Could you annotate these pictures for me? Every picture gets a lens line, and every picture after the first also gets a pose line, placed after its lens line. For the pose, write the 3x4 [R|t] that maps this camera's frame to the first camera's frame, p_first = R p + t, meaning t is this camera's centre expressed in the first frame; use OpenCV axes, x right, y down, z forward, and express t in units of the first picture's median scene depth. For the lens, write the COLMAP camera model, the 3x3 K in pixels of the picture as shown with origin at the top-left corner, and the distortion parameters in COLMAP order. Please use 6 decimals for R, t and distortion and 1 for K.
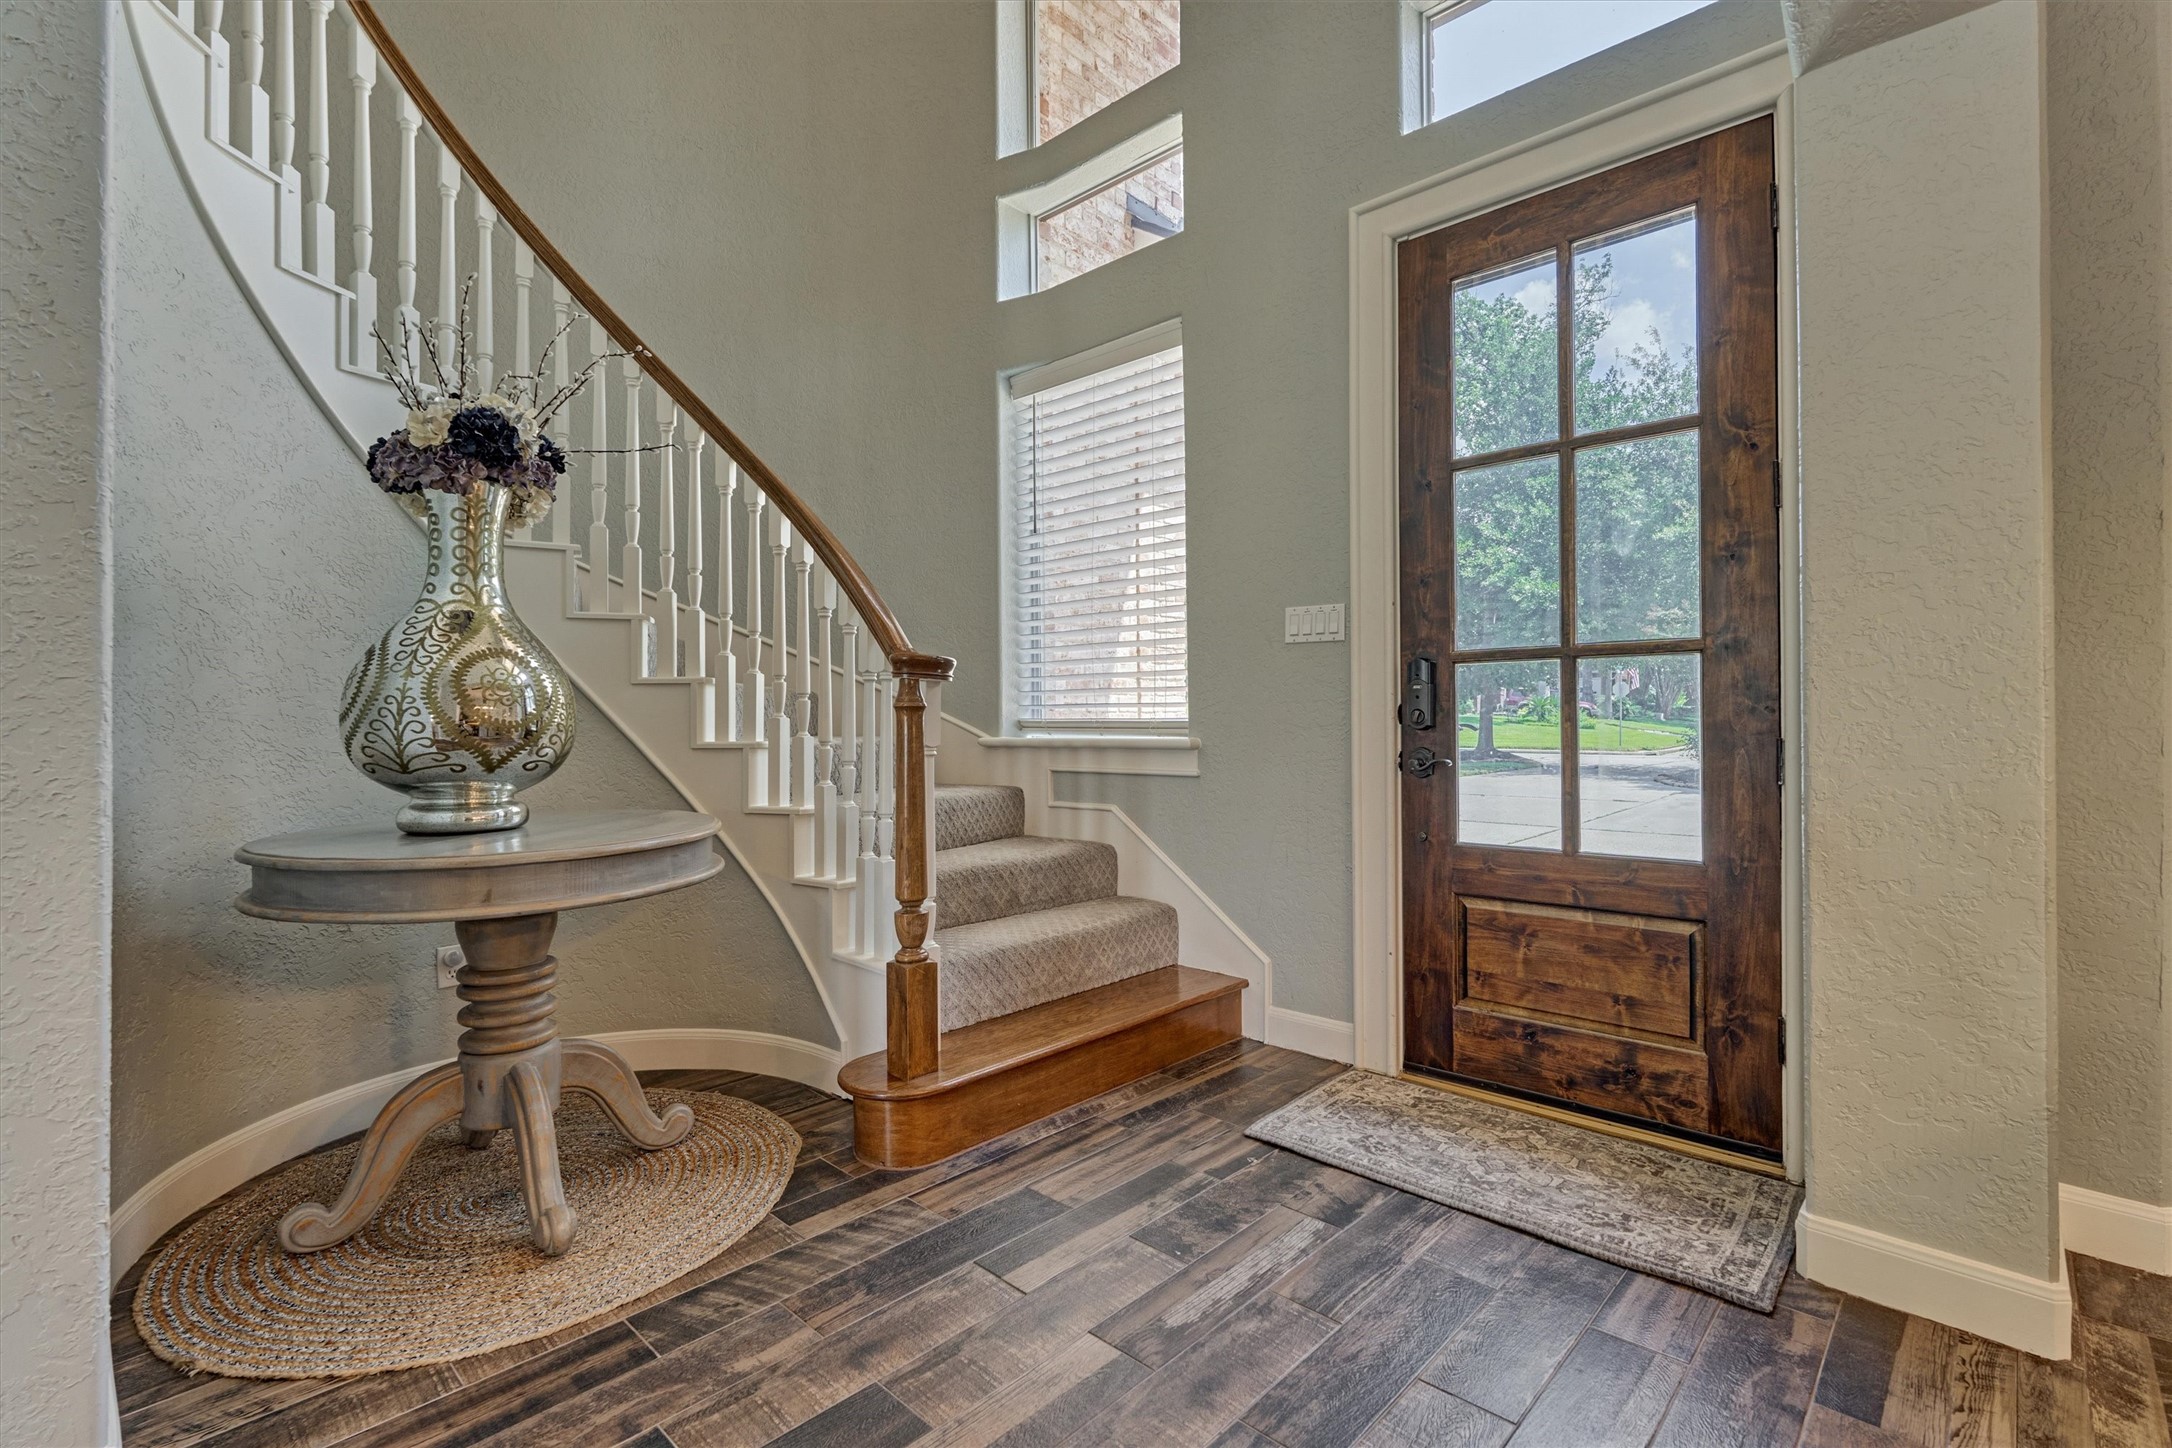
lens RADIAL K [[970.2, 0, 1089.5], [0, 970.2, 725.1], [0, 0, 1]] dist [-0.001526, 0.000620]
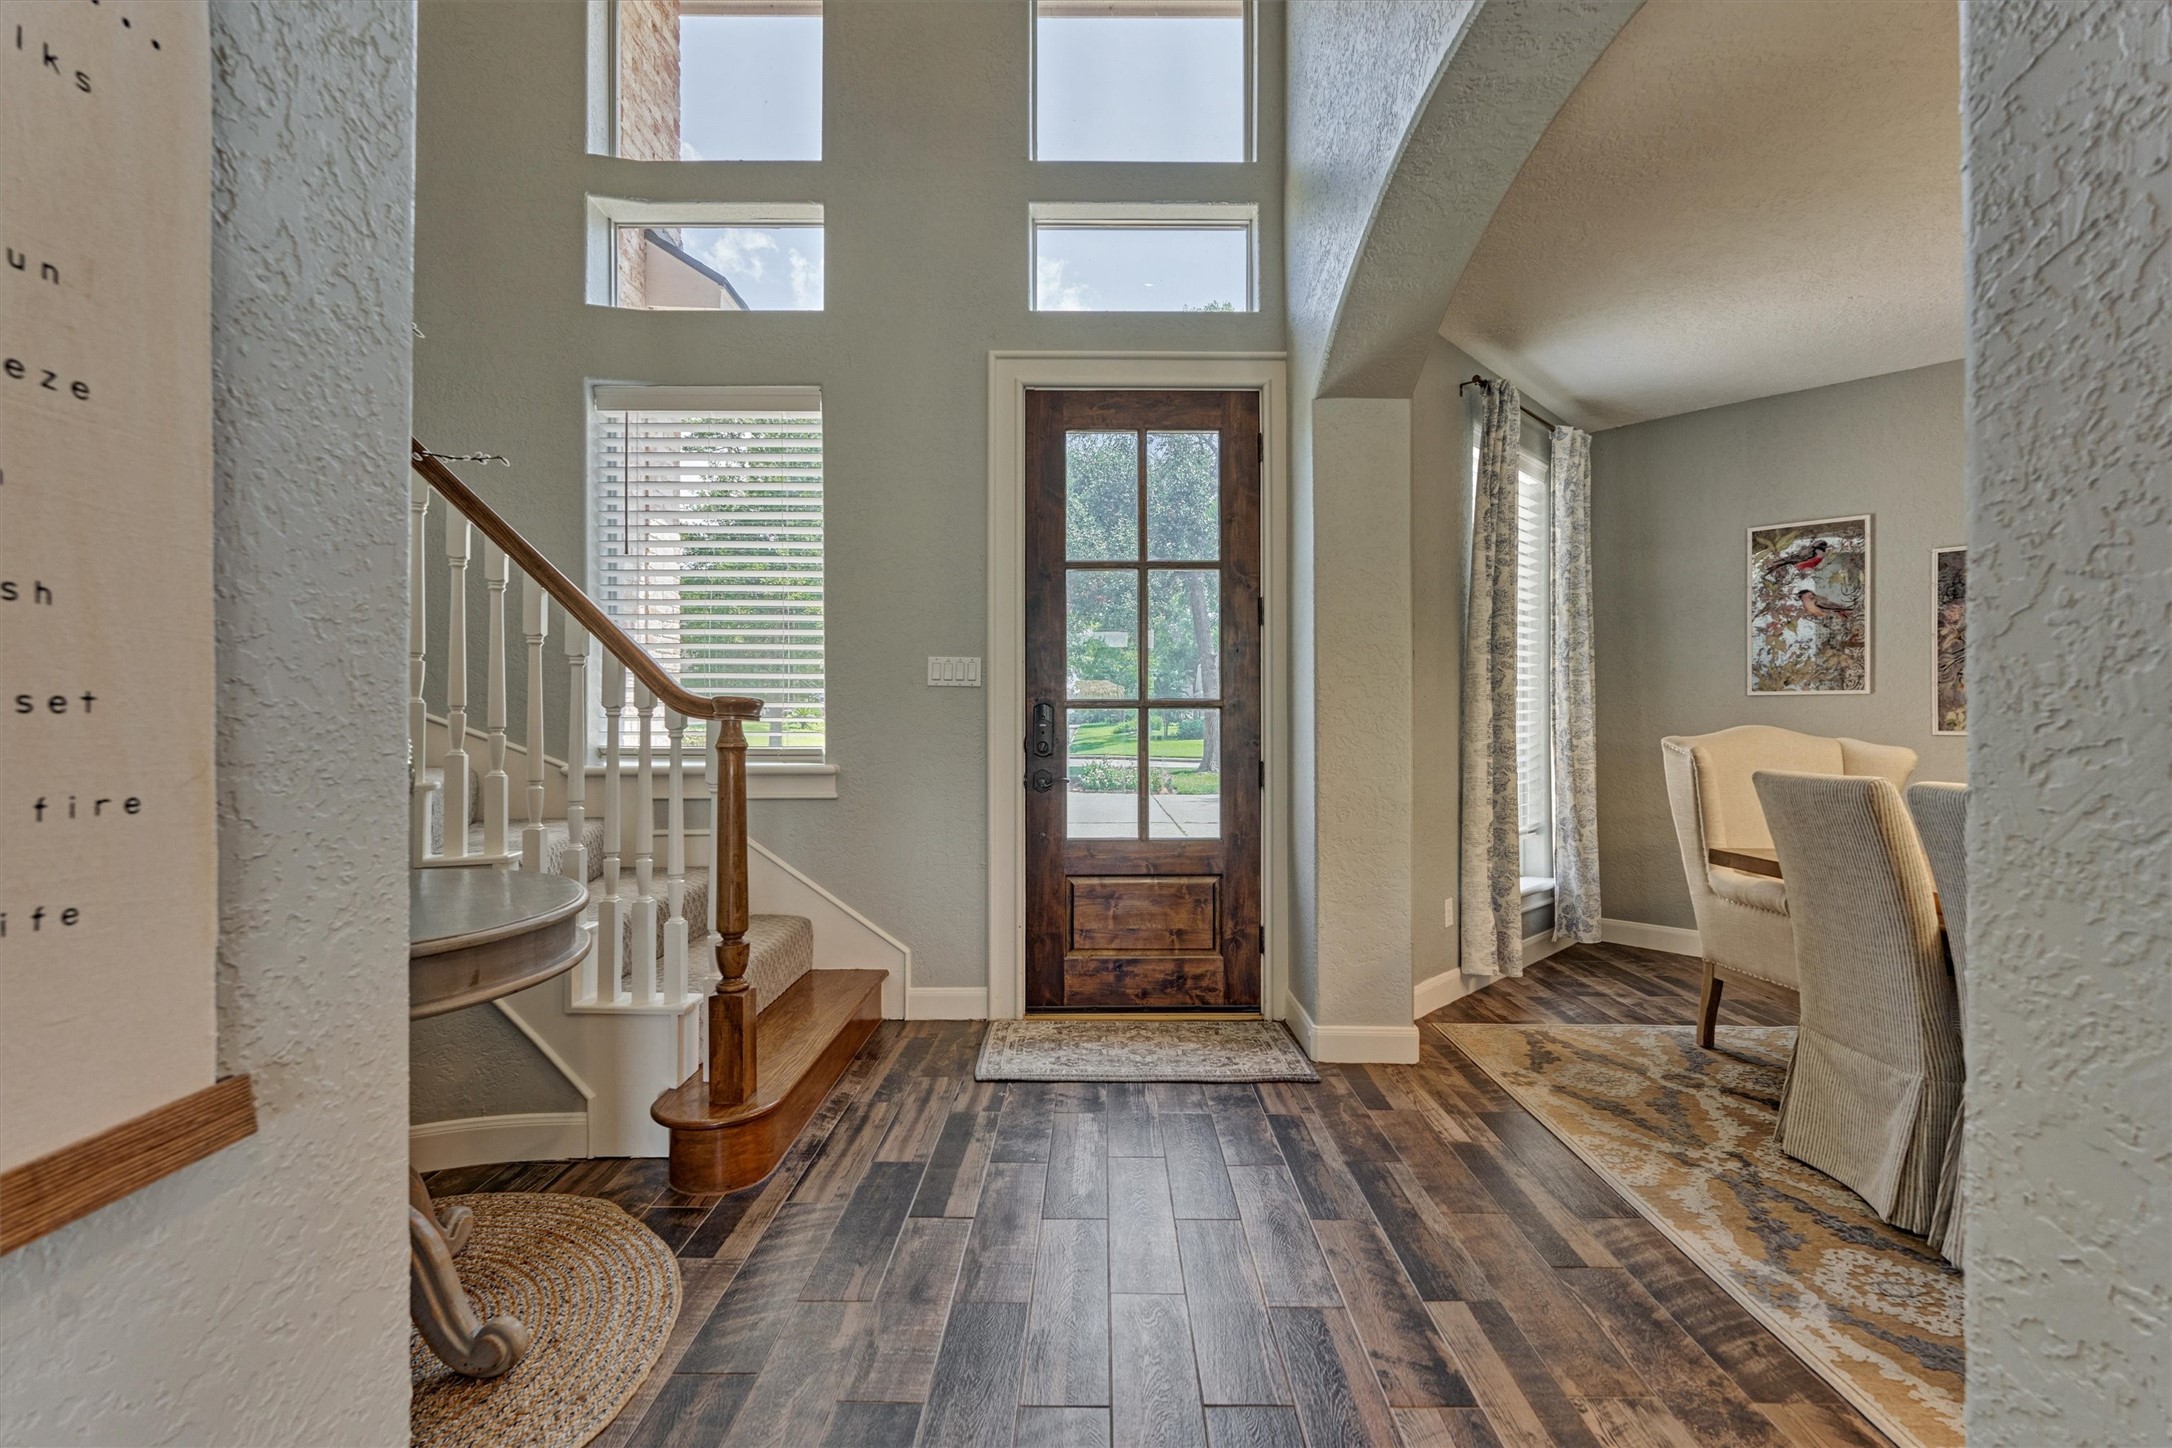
lens RADIAL K [[939.4, 0, 1088.6], [0, 939.4, 730.1], [0, 0, 1]] dist [0.000263, -0.000147]
pose [[0.734589, 0.002458, 0.678508, -0.549799], [-0.001086, 0.999996, -0.002447, -0.032207], [-0.678512, 0.001060, 0.734589, -0.001195]]
